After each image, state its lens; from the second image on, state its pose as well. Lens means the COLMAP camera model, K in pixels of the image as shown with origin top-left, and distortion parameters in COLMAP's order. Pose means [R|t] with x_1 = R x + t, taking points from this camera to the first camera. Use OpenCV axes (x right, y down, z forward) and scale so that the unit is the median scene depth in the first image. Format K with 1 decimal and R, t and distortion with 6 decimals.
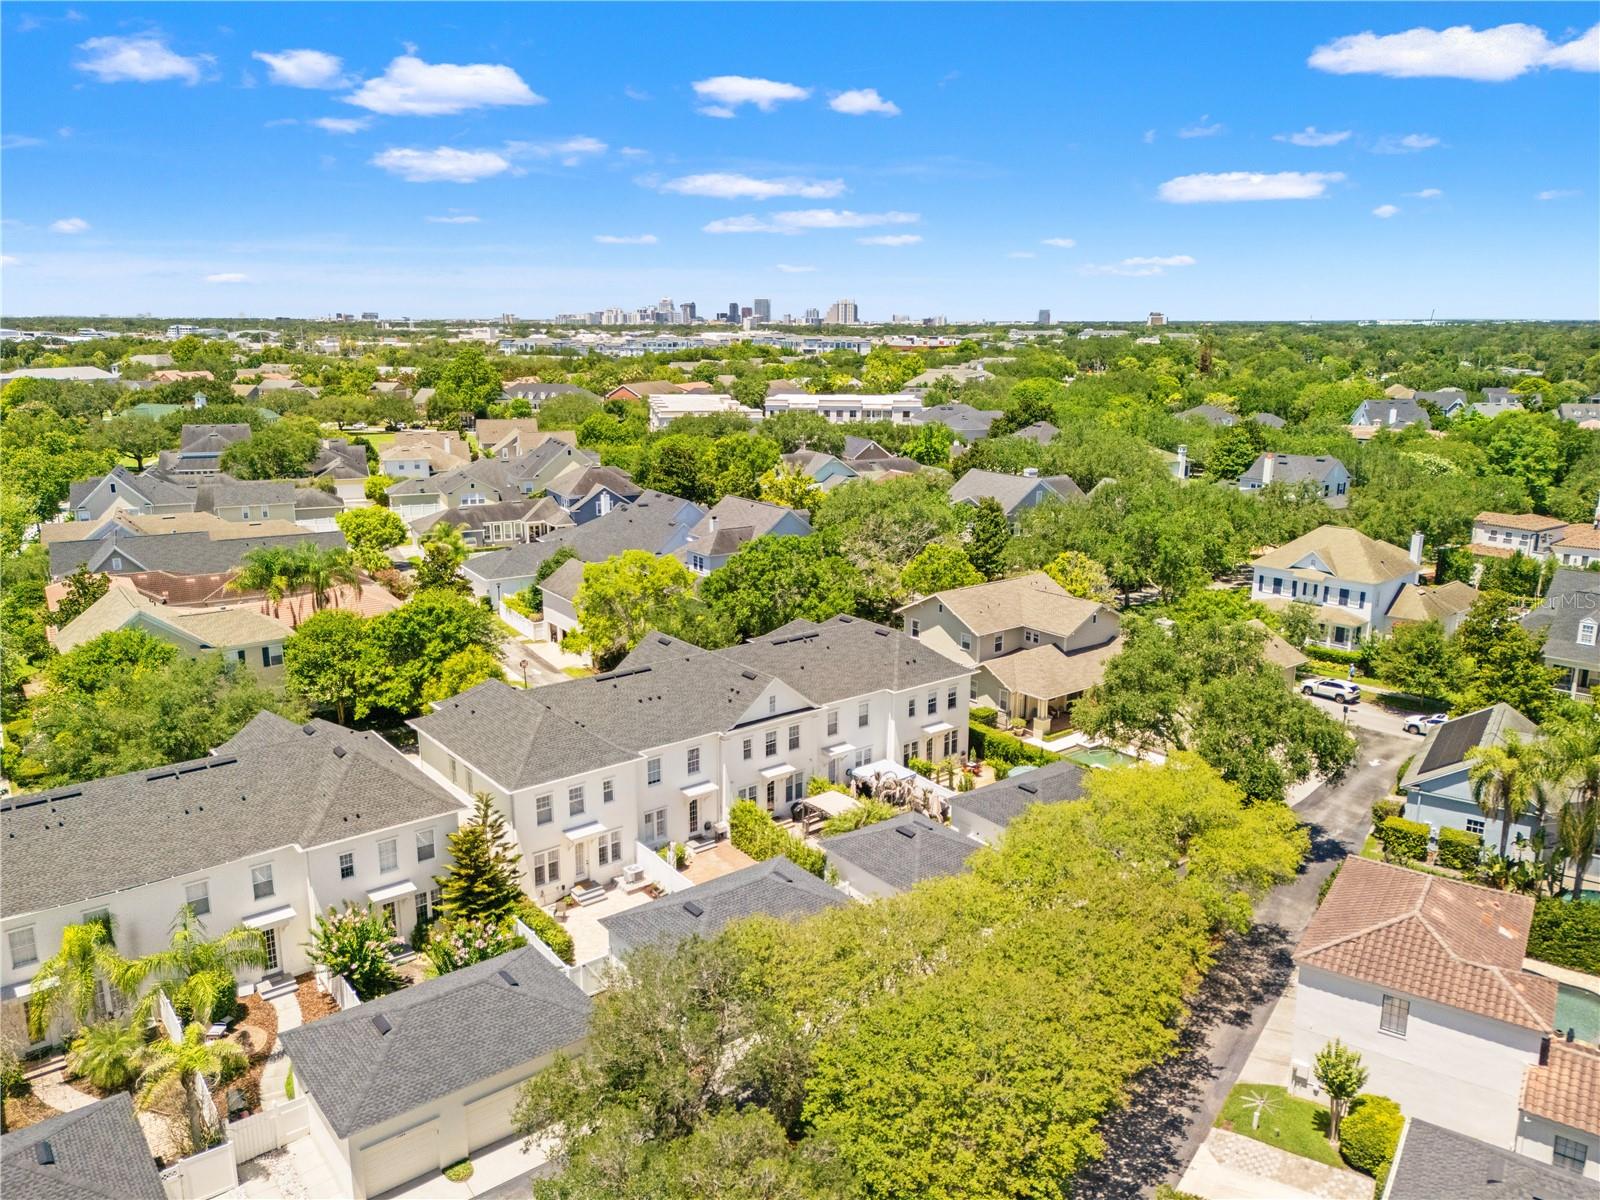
lens RADIAL K [[1187.0, 0, 800.0], [0, 1187.0, 600.0], [0, 0, 1]] dist [0.073870, 0.001264]
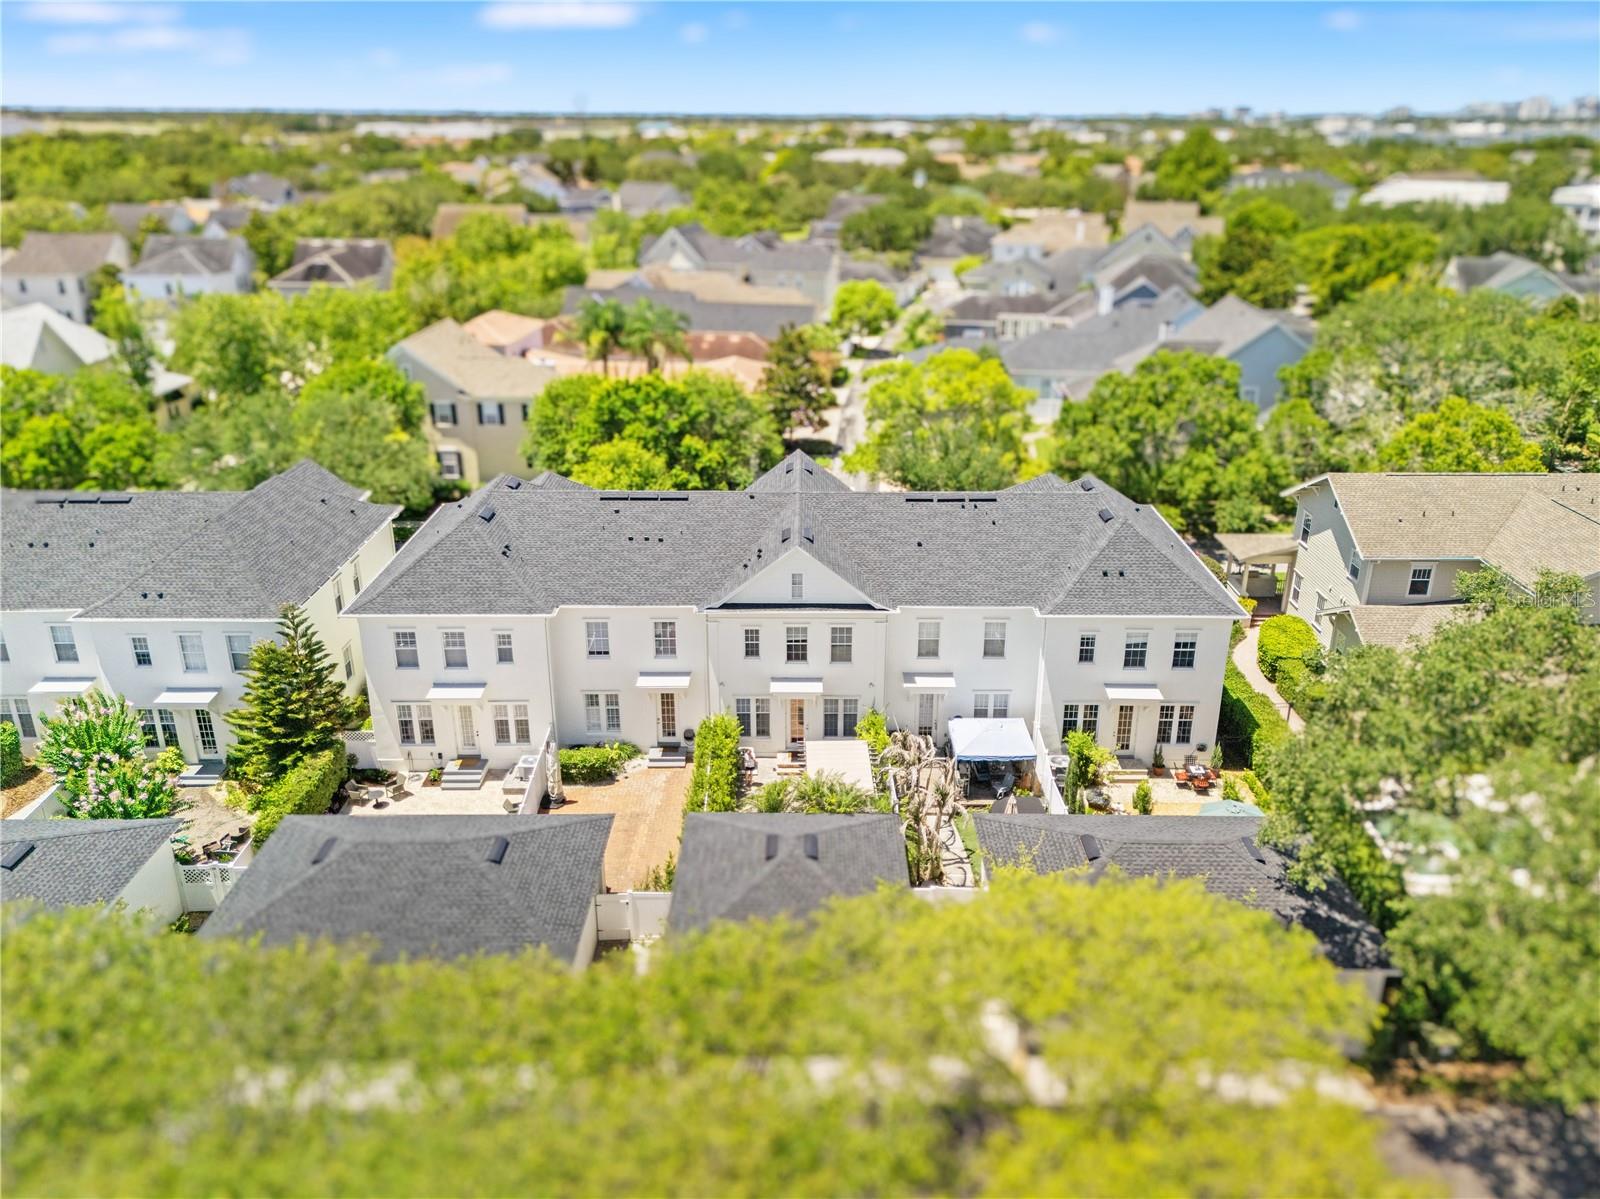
lens RADIAL K [[1187.0, 0, 800.0], [0, 1187.0, 599.5], [0, 0, 1]] dist [0.073870, 0.001264]
pose [[0.785344, 0.232848, -0.573599, 0.337038], [-0.144687, 0.969943, 0.195641, -0.030175], [0.601913, -0.070653, 0.795430, 0.472859]]
